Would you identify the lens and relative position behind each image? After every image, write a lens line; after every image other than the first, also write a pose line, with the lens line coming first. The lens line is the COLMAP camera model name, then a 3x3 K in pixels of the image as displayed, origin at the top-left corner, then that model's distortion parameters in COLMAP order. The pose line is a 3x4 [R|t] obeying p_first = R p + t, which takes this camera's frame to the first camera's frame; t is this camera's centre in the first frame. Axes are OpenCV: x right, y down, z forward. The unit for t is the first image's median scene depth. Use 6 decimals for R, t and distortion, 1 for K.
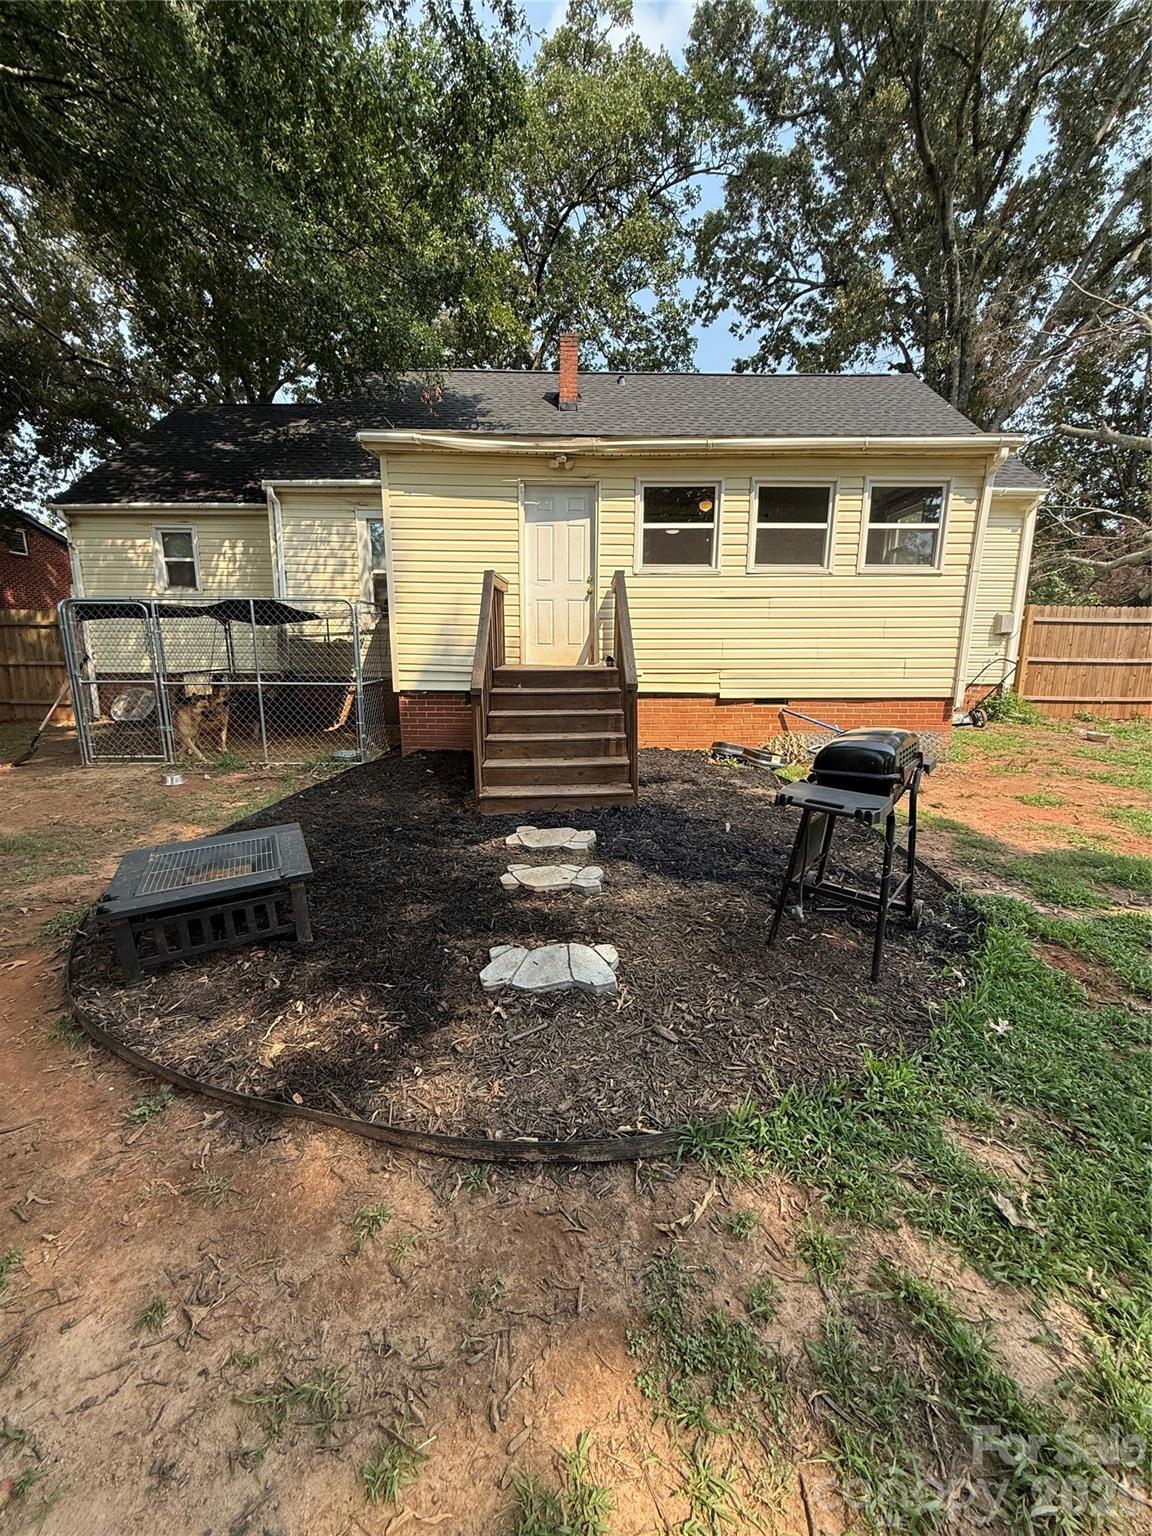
lens RADIAL K [[611.6, 0, 574.6], [0, 611.6, 768.8], [0, 0, 1]] dist [-0.000327, 0.000328]
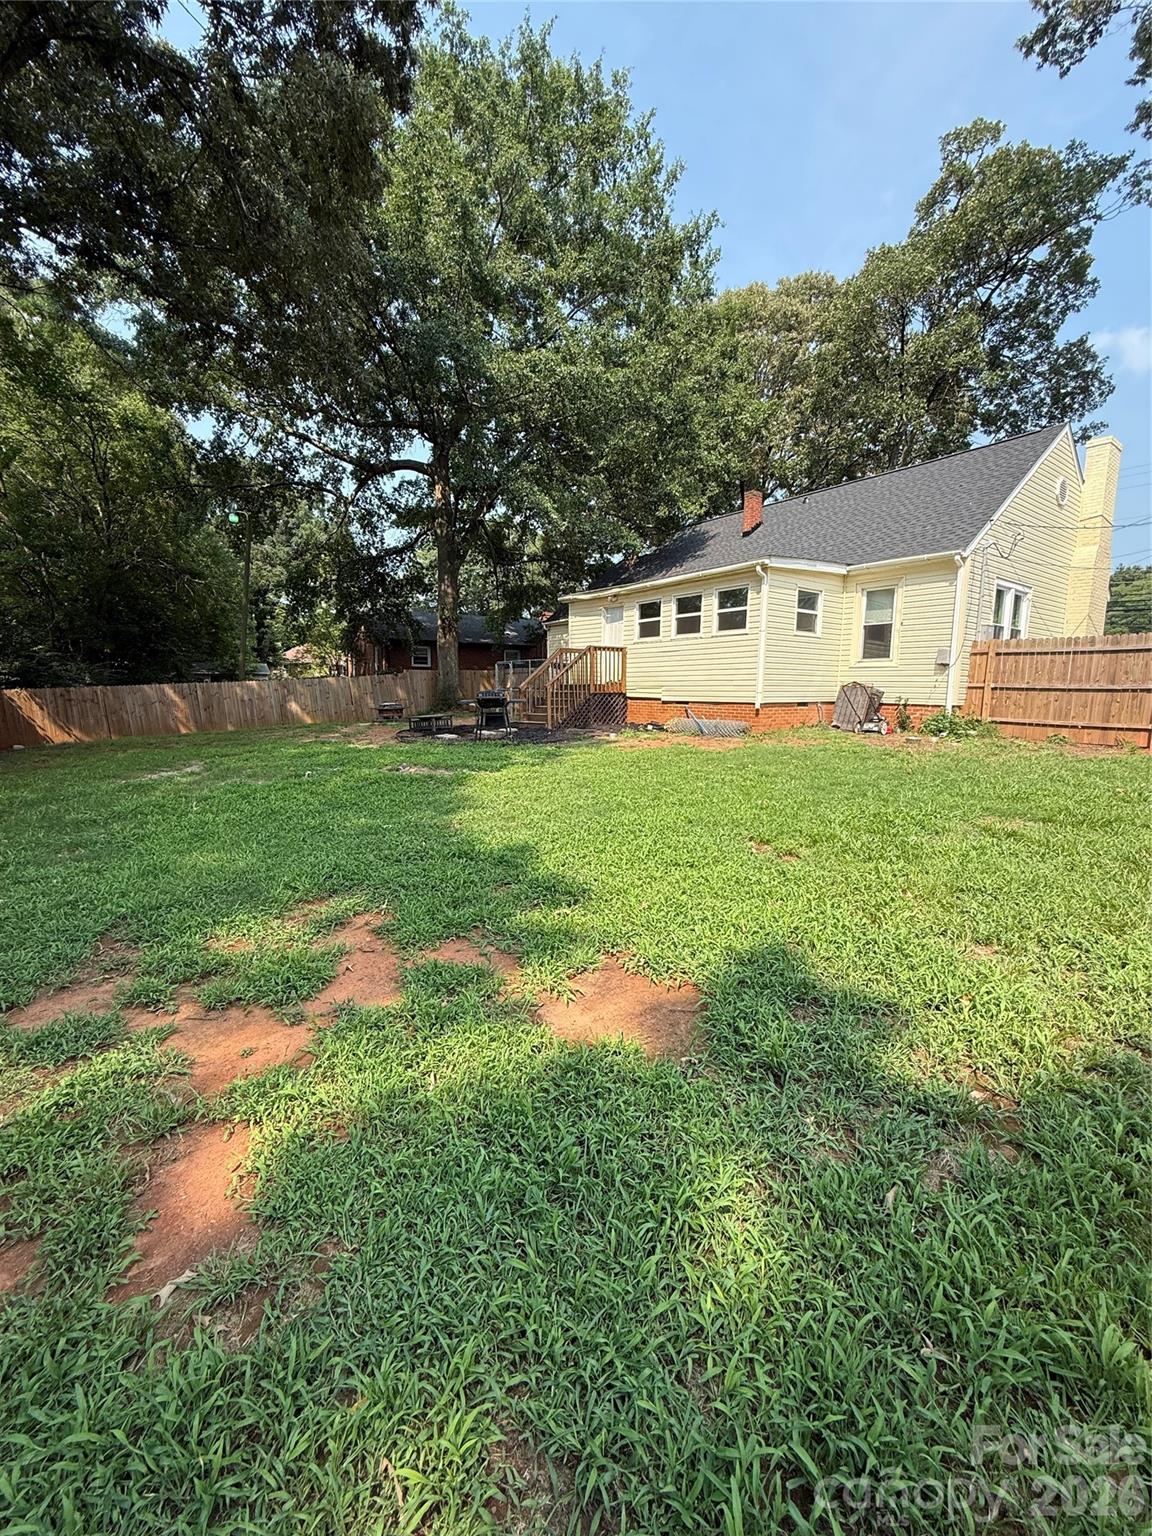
lens RADIAL K [[611.6, 0, 573.8], [0, 611.6, 769.0], [0, 0, 1]] dist [-0.000327, 0.000328]
pose [[0.592401, 0.105893, -0.798654, 1.764131], [-0.171129, 0.985242, 0.003698, 0.154989], [0.787259, 0.134482, 0.601779, -0.429533]]
